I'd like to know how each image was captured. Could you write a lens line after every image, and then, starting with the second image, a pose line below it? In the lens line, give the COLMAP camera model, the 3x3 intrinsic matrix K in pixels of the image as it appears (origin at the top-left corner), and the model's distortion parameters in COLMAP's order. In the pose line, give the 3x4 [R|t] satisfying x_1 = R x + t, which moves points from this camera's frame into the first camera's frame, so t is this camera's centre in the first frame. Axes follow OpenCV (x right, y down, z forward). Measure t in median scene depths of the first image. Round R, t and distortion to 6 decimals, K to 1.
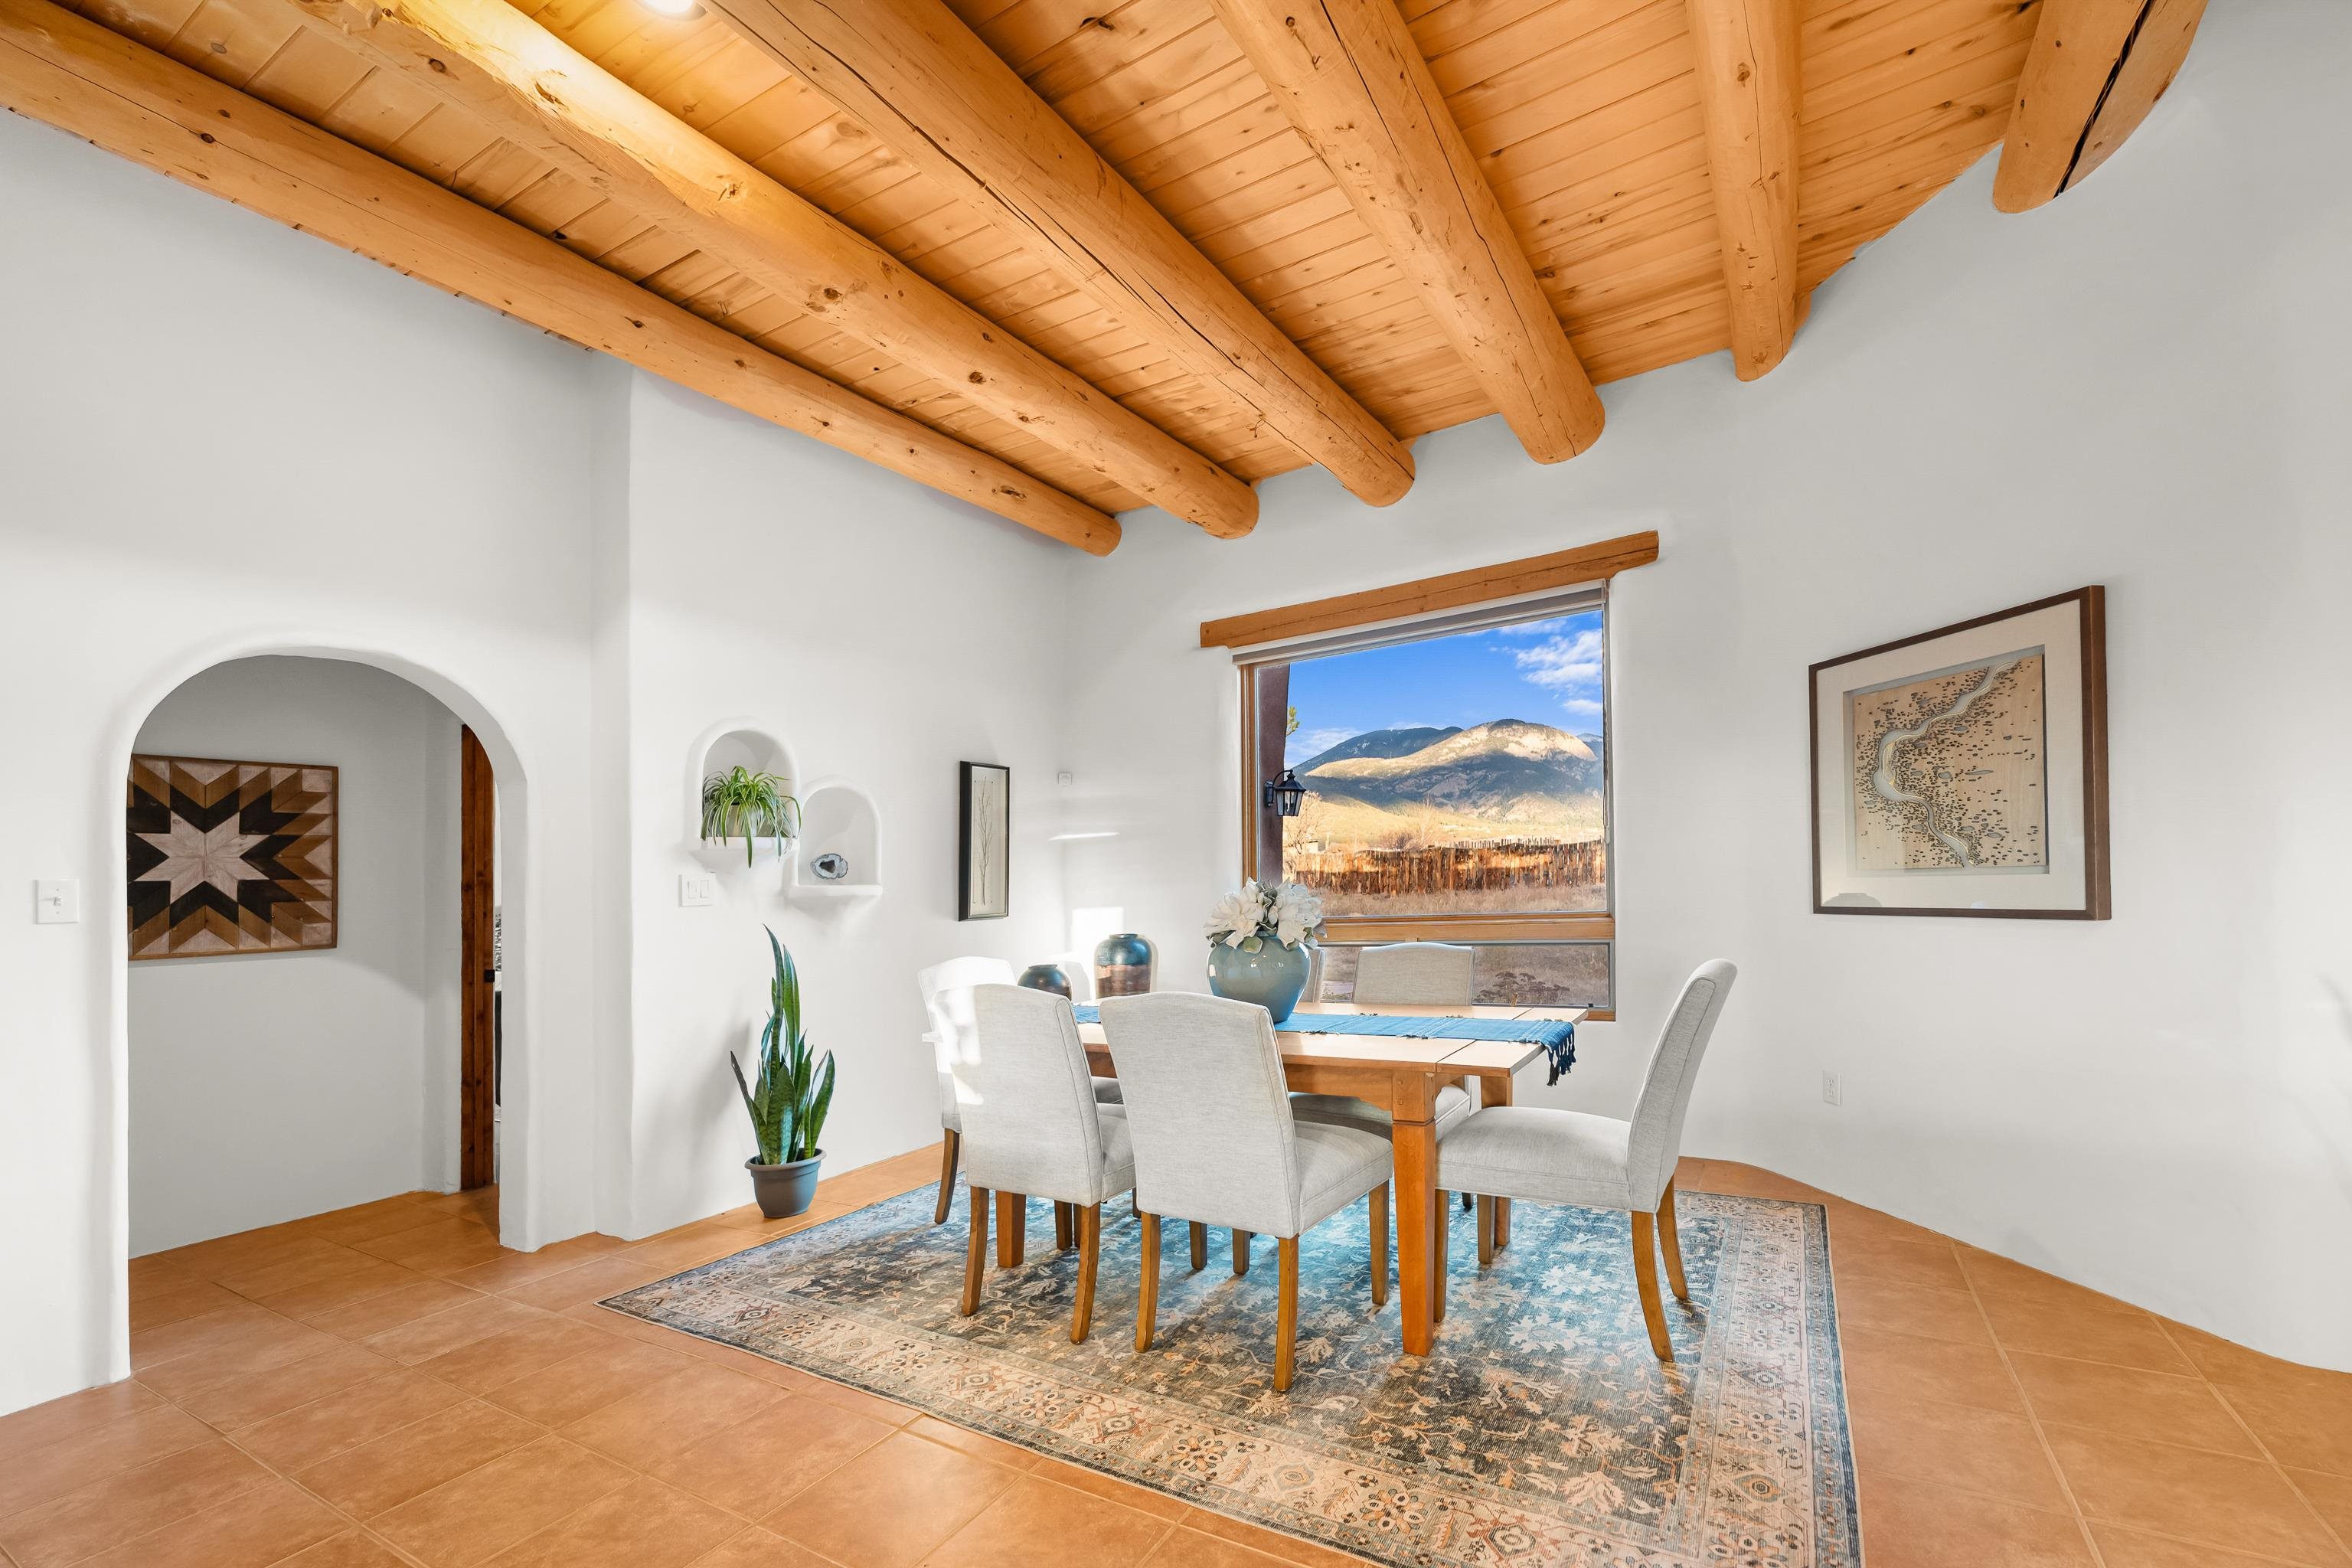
lens RADIAL K [[927.2, 0, 1178.8], [0, 927.2, 880.4], [0, 0, 1]] dist [0.000024, -0.000021]
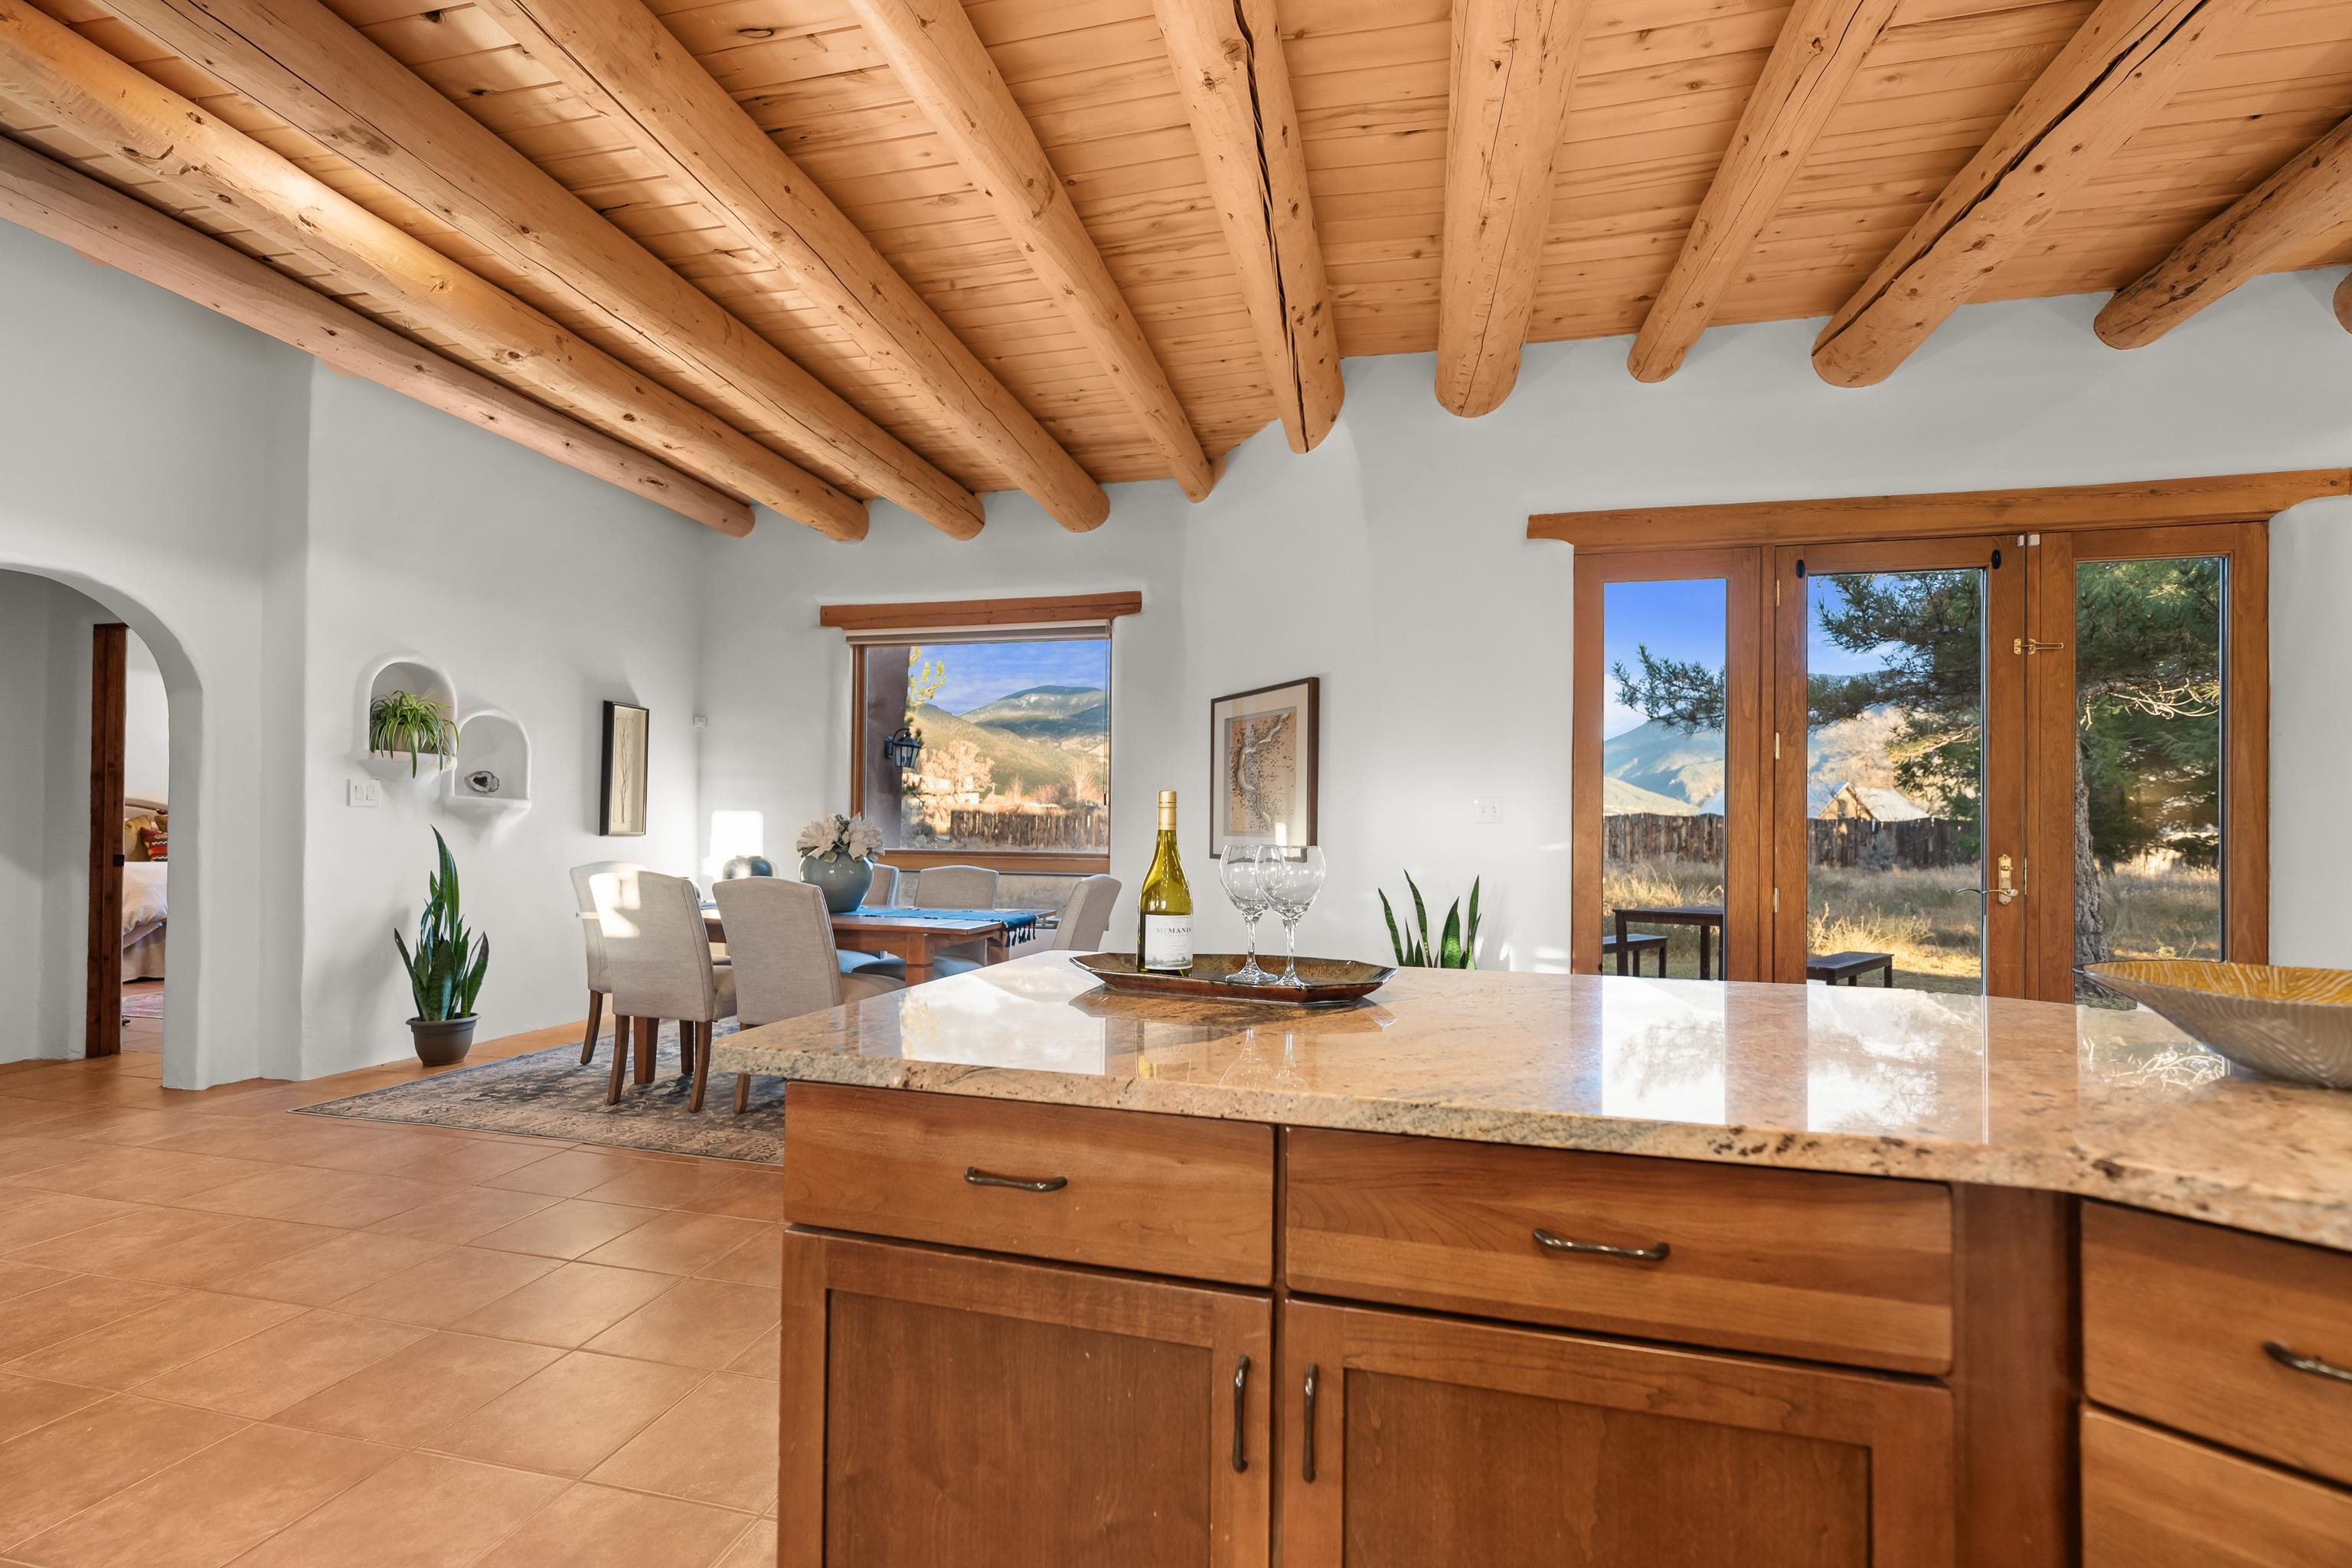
lens RADIAL K [[945.9, 0, 1112.8], [0, 945.9, 917.0], [0, 0, 1]] dist [-0.000266, 0.000182]
pose [[0.959474, 0.034384, 0.279691, 0.079811], [-0.059186, 0.994978, 0.080718, 0.014041], [-0.275511, -0.094001, 0.956691, -0.483543]]
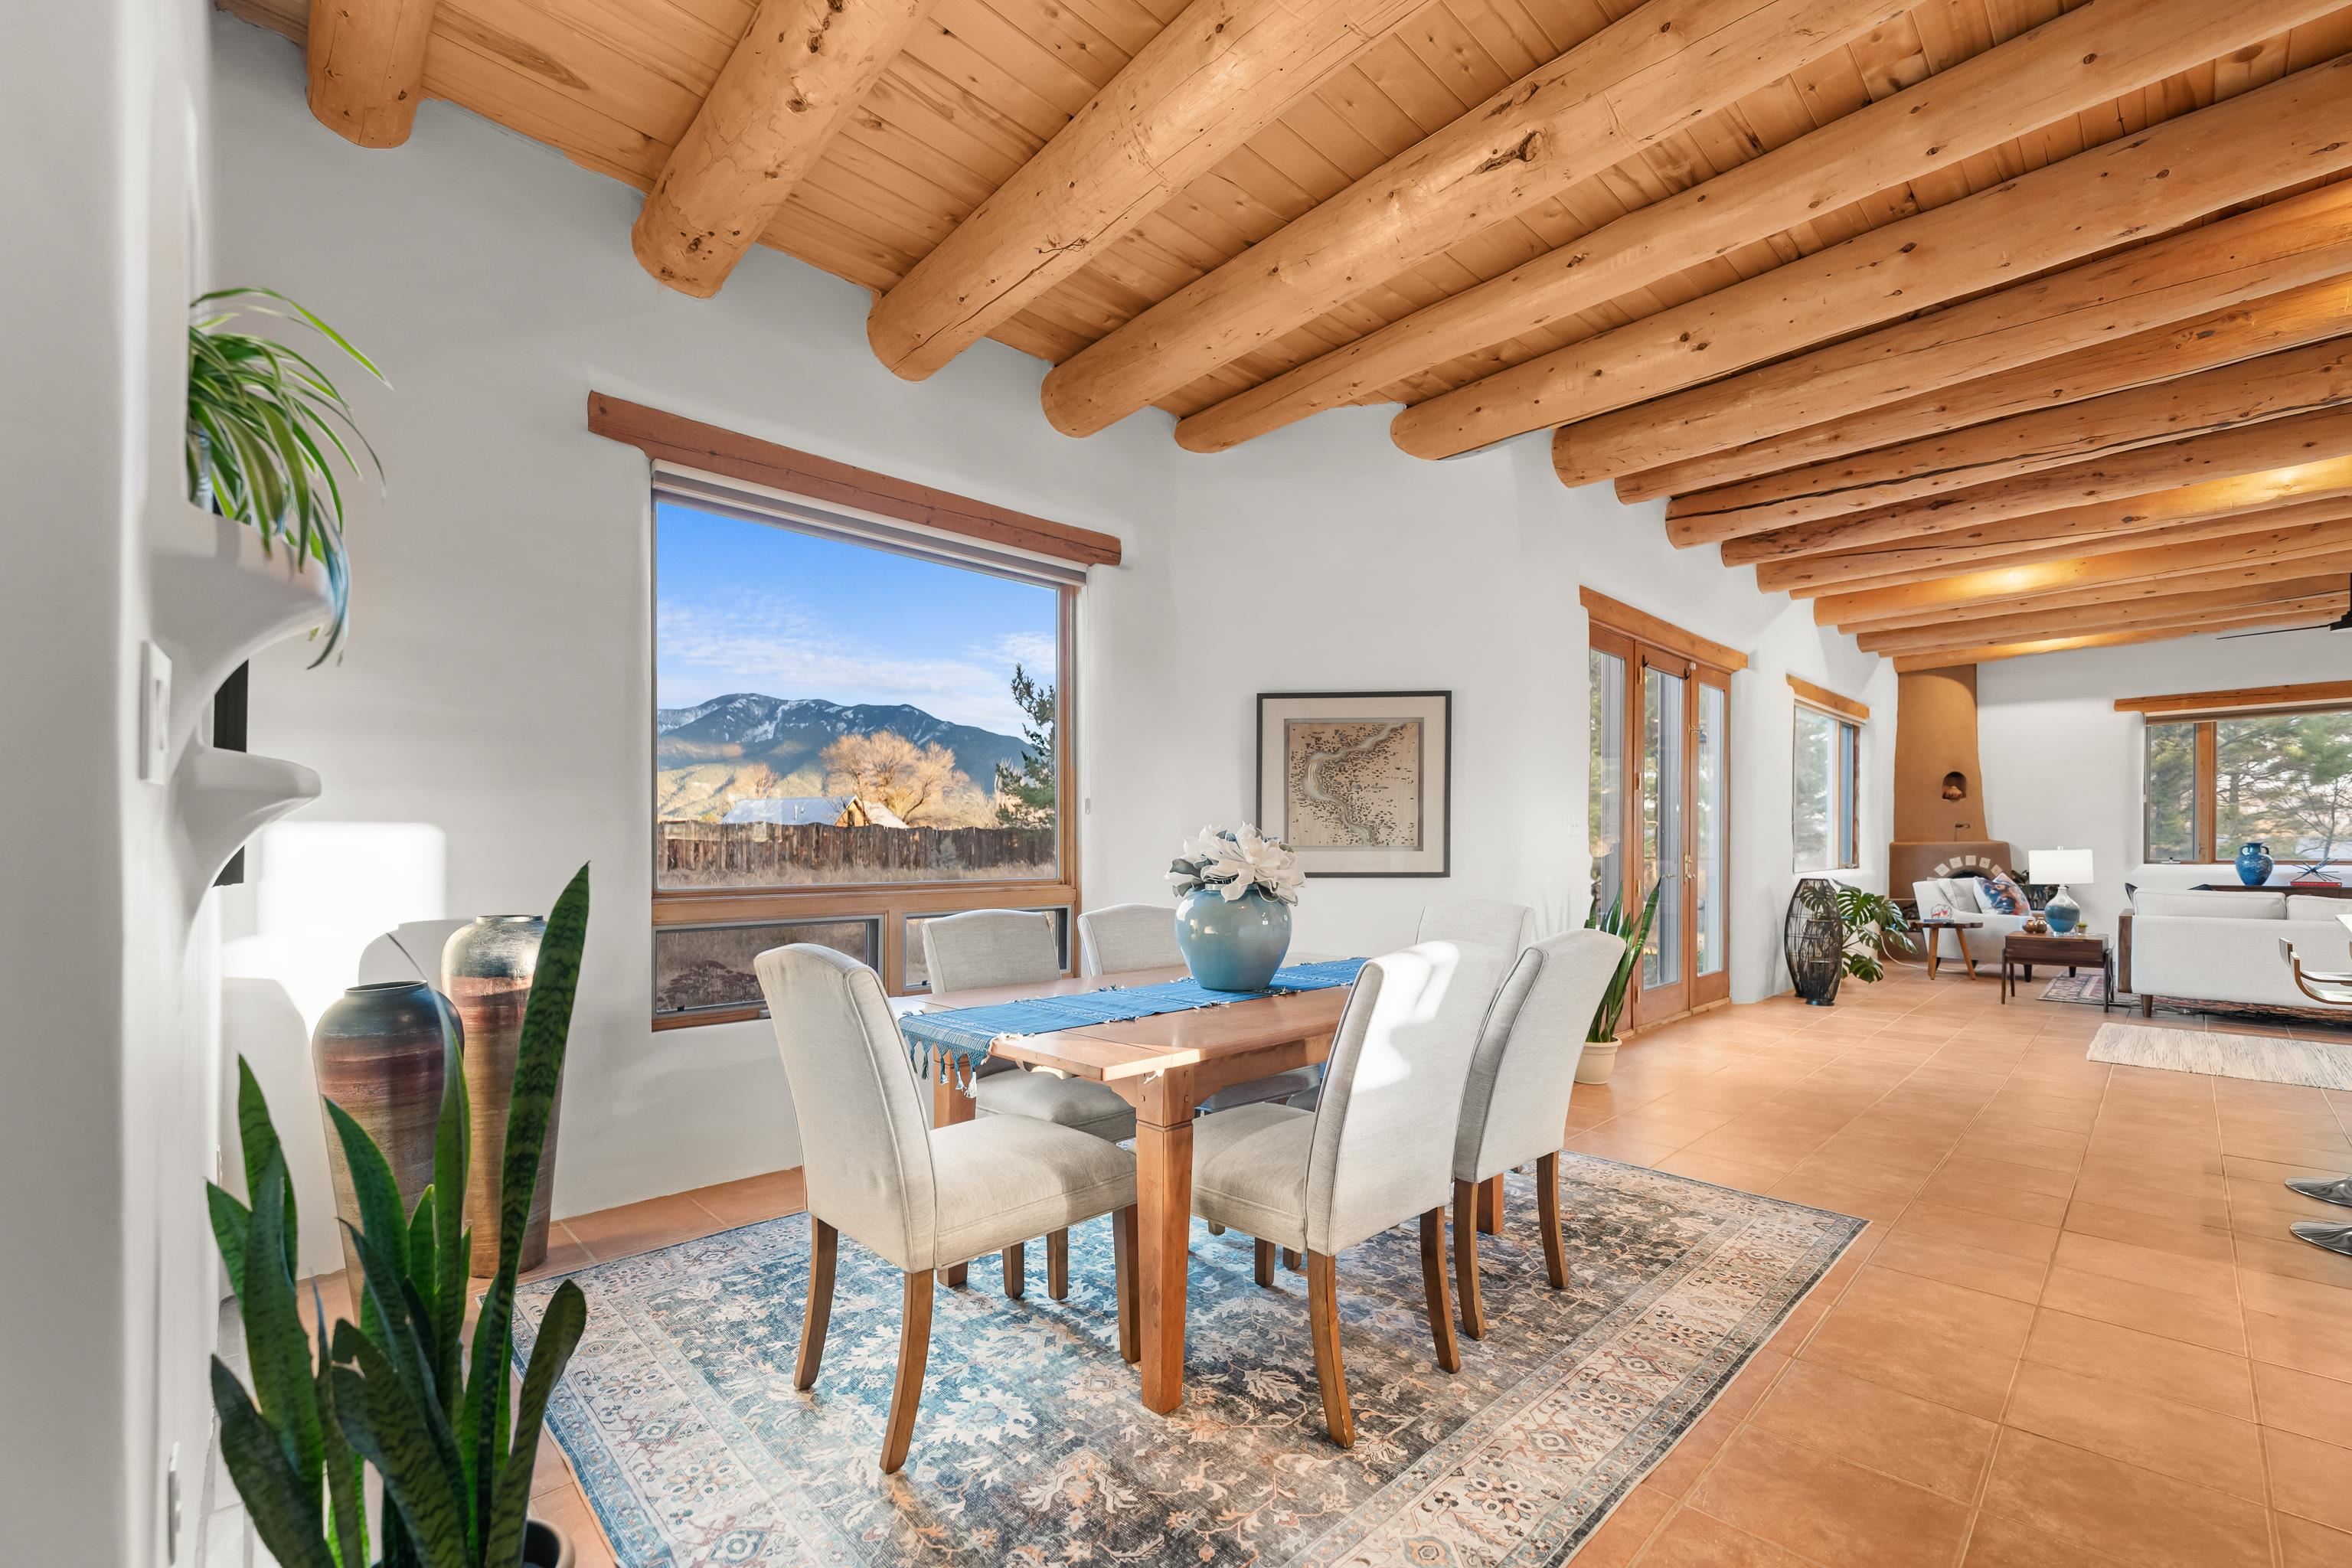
lens RADIAL K [[980.7, 0, 1181.6], [0, 980.7, 887.4], [0, 0, 1]] dist [-0.000393, 0.000006]
pose [[0.285238, 0.006736, 0.958433, -0.777188], [-0.016180, 0.999867, -0.002212, 0.059409], [-0.958320, -0.014877, 0.285309, 0.760598]]
